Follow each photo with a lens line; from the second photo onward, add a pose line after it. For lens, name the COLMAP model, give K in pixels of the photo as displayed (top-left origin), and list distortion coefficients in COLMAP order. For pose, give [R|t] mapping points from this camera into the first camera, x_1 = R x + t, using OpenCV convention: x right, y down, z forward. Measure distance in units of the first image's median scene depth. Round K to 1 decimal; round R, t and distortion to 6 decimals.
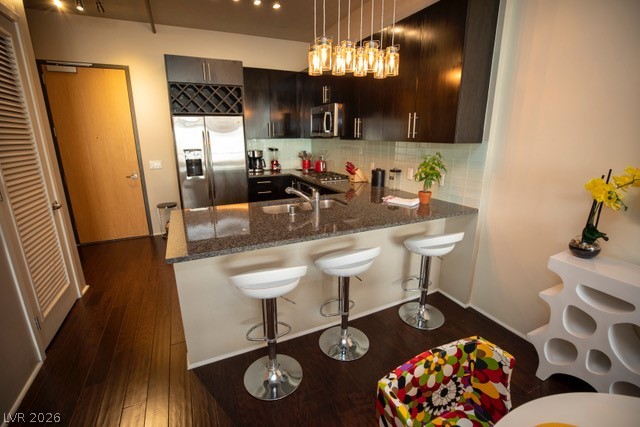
lens RADIAL K [[290.5, 0, 320.0], [0, 290.5, 213.5], [0, 0, 1]] dist [-0.049123, 0.015015]
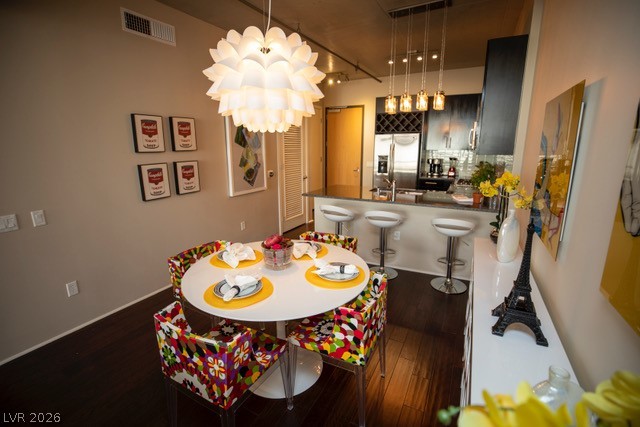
lens RADIAL K [[290.5, 0, 320.0], [0, 290.5, 213.5], [0, 0, 1]] dist [-0.049123, 0.015015]
pose [[0.598575, 0.179408, -0.780718, 0.598785], [-0.204803, 0.976482, 0.067371, 0.042181], [0.774444, 0.119567, 0.621241, -0.179468]]
